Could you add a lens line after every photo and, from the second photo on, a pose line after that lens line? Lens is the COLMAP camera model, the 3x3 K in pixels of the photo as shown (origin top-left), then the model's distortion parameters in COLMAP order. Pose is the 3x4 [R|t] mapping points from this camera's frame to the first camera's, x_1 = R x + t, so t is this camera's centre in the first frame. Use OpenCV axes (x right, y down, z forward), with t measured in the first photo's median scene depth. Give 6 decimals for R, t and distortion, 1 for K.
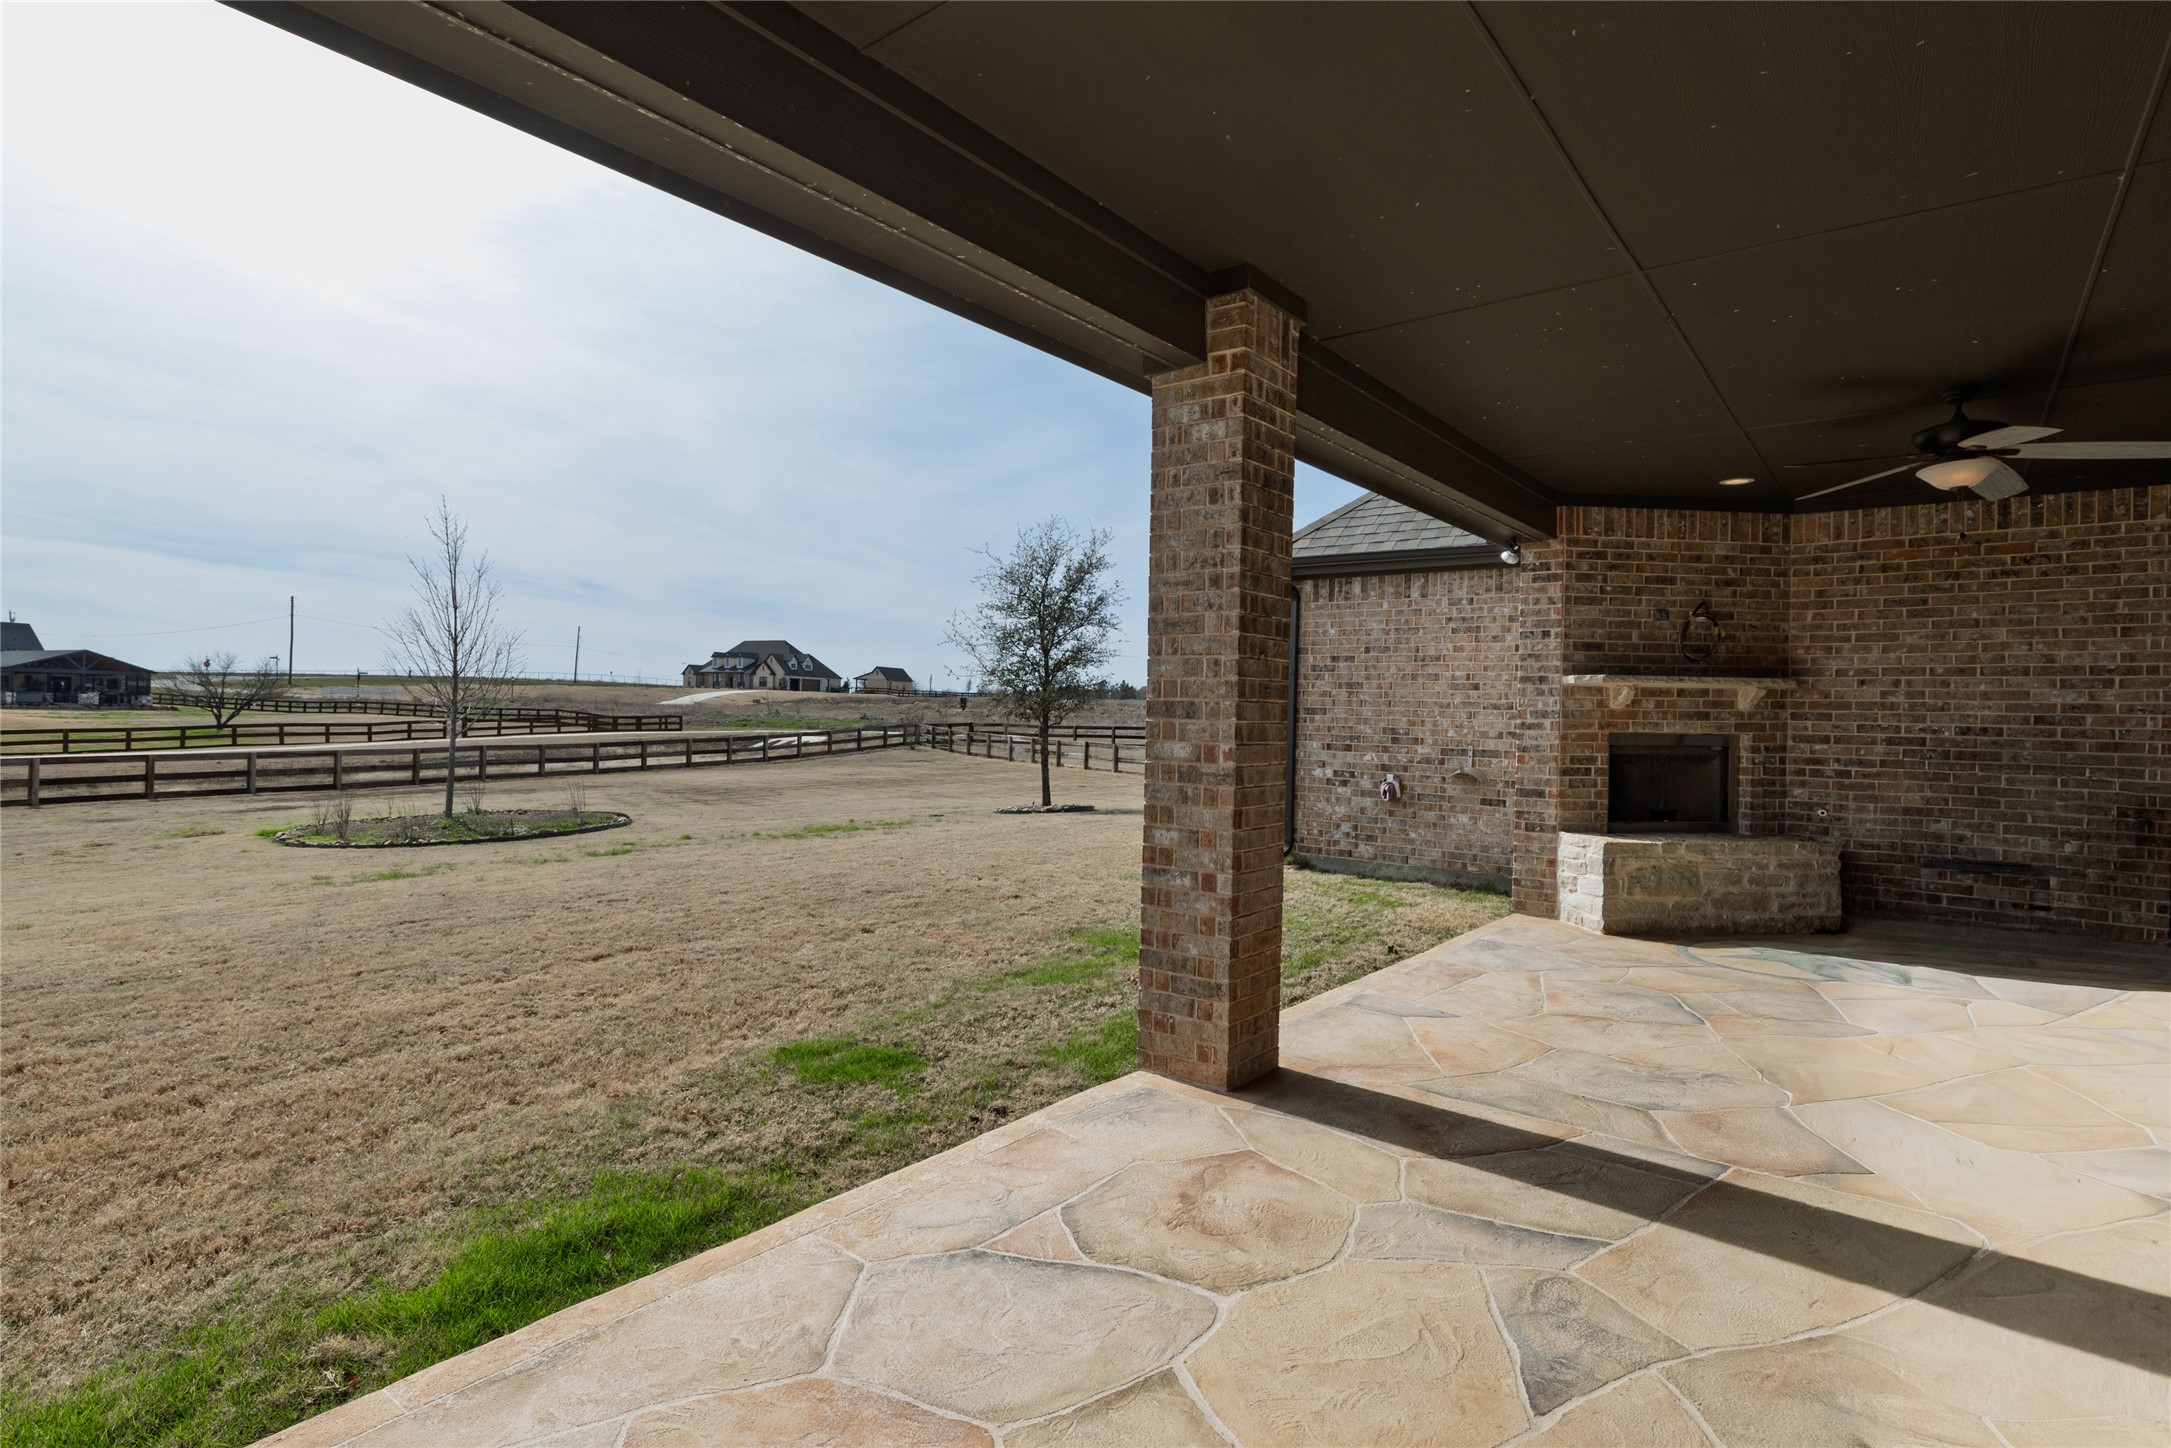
lens RADIAL K [[1083.5, 0, 1084.4], [0, 1083.5, 720.1], [0, 0, 1]] dist [0.001149, -0.000580]
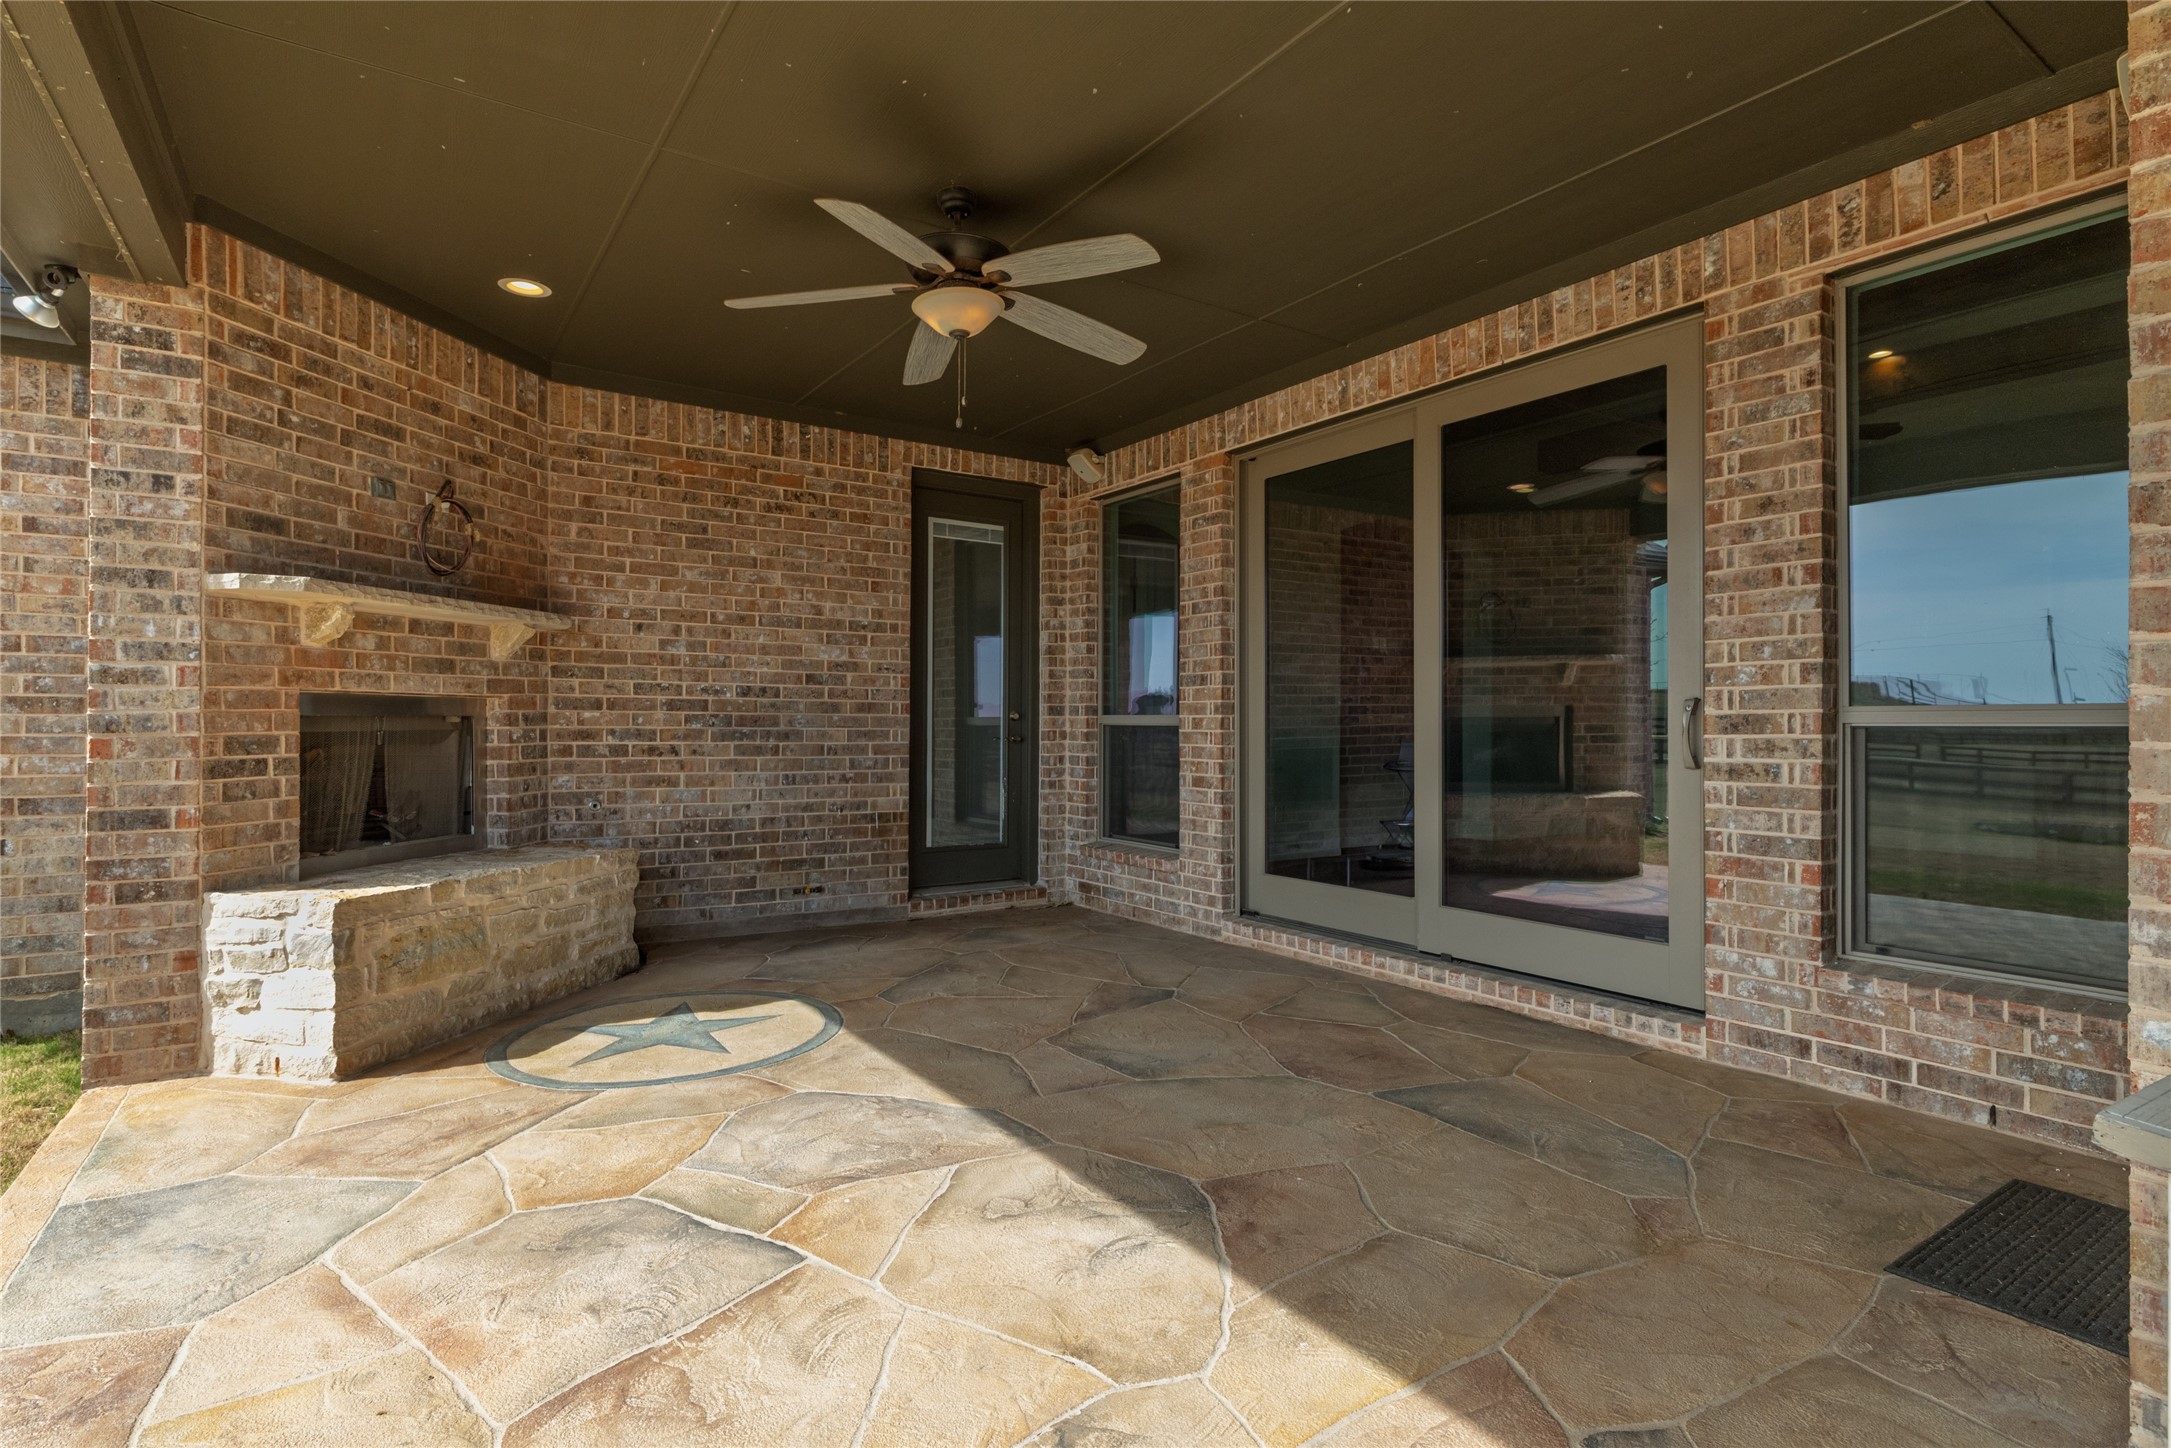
lens RADIAL K [[1083.5, 0, 1085.4], [0, 1083.5, 719.7], [0, 0, 1]] dist [0.001149, -0.000580]
pose [[0.308852, -0.014759, 0.950996, 0.097378], [0.009069, 0.999880, 0.012572, 0.022336], [-0.951067, 0.004742, 0.308948, 0.469579]]
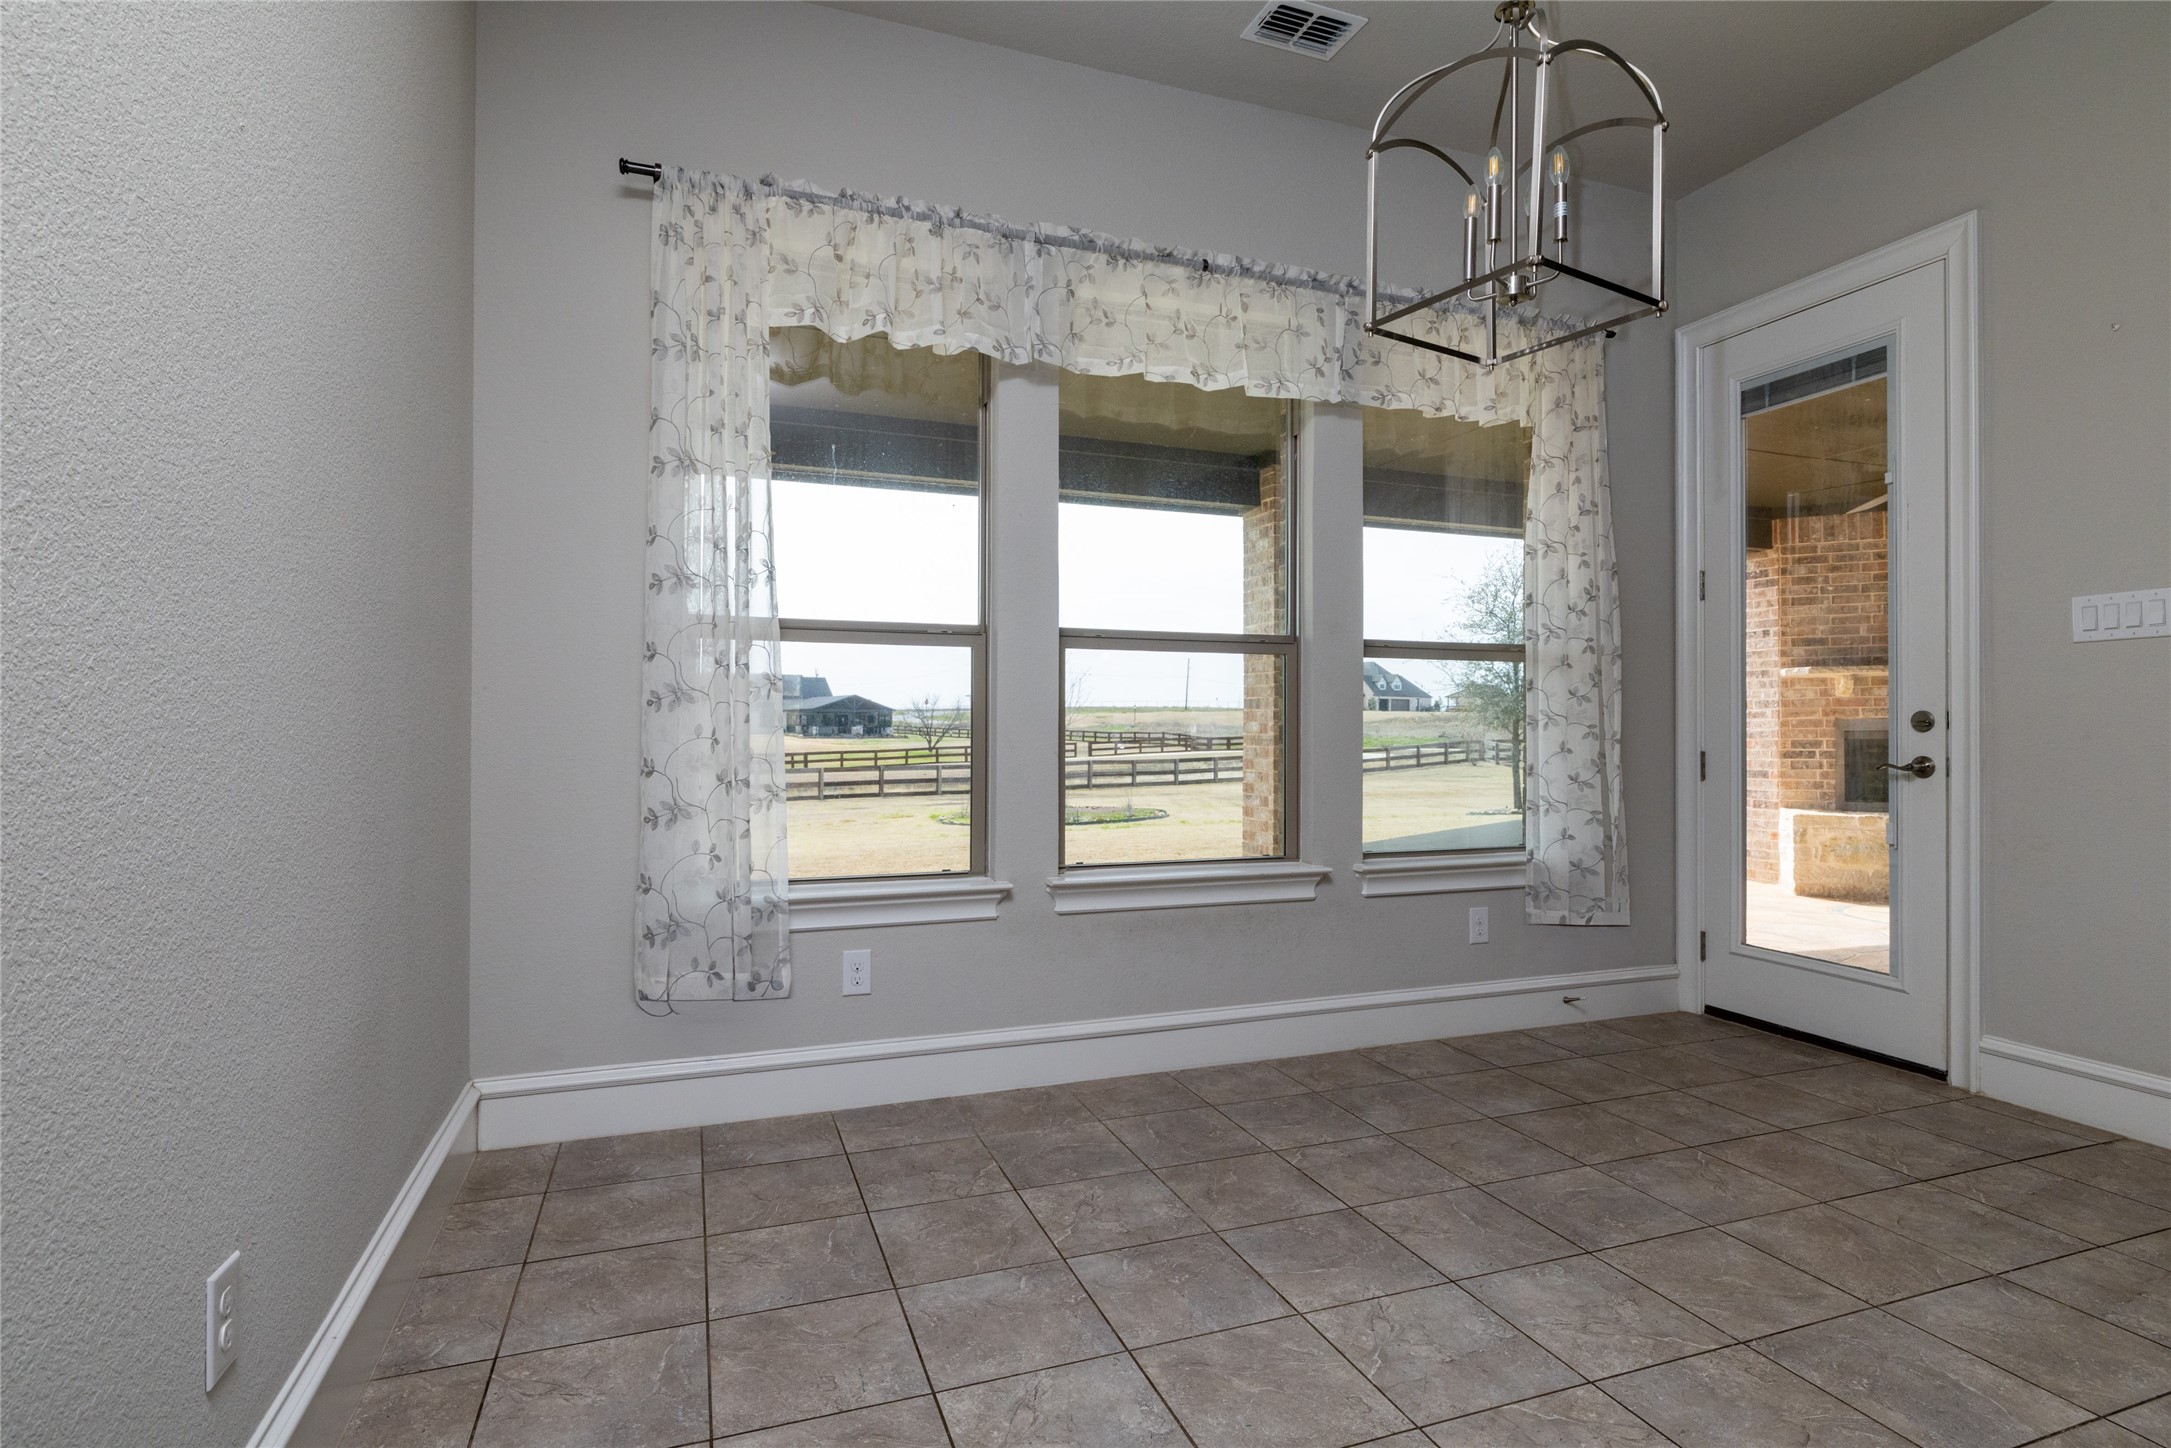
lens RADIAL K [[1083.5, 0, 1074.4], [0, 1083.5, 722.6], [0, 0, 1]] dist [0.001149, -0.000580]
pose [[0.853144, -0.021550, -0.521230, 0.399102], [0.012606, 0.999706, -0.020699, 0.028321], [0.521523, 0.011088, 0.853165, -0.341700]]
